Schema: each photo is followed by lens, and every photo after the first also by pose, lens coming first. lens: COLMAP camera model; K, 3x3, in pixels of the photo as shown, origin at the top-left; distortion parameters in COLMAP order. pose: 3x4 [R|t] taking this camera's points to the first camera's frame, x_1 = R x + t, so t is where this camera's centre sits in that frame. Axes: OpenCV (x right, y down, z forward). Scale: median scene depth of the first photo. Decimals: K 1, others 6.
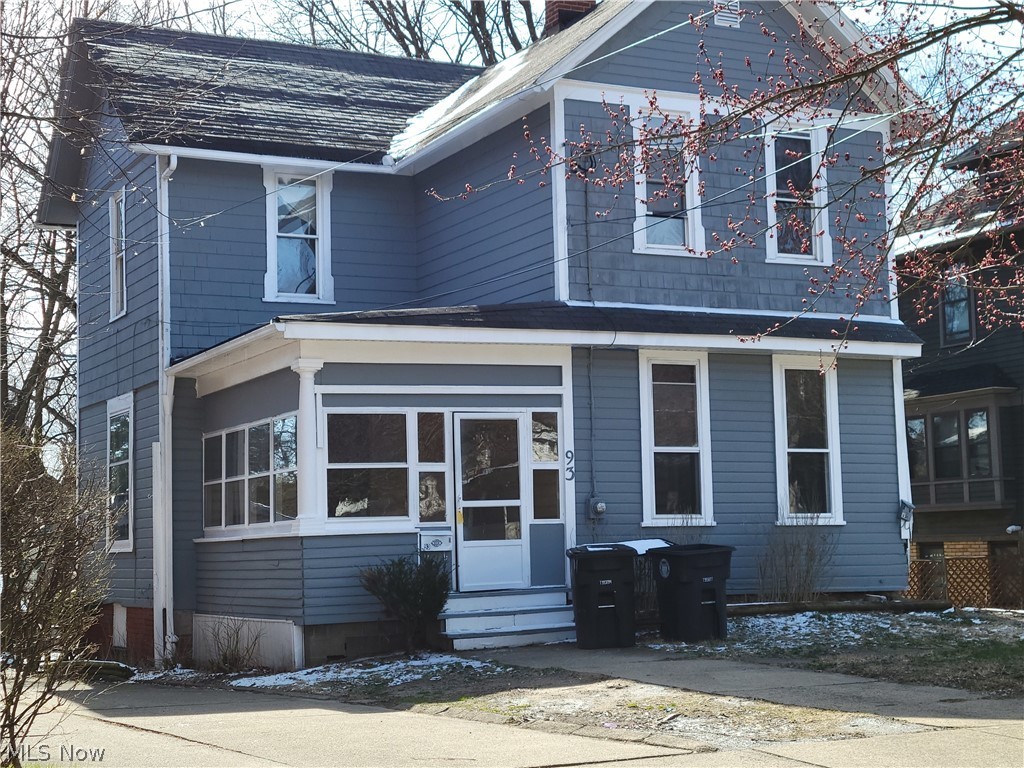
lens RADIAL K [[839.0, 0, 513.0], [0, 839.0, 393.2], [0, 0, 1]] dist [0.009135, 0.003951]
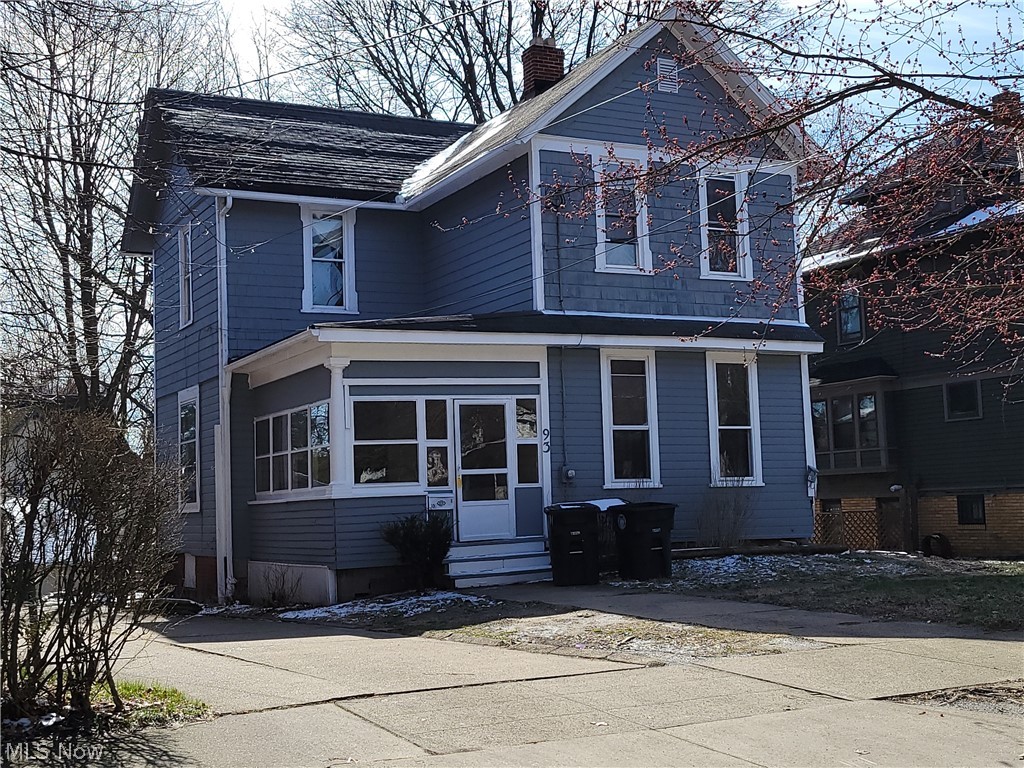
lens RADIAL K [[765.5, 0, 509.6], [0, 765.5, 375.3], [0, 0, 1]] dist [0.049378, -0.001782]
pose [[0.999834, -0.007481, 0.016622, -0.005972], [0.007714, 0.999872, -0.014003, 0.003264], [-0.016515, 0.014129, 0.999764, -0.155002]]
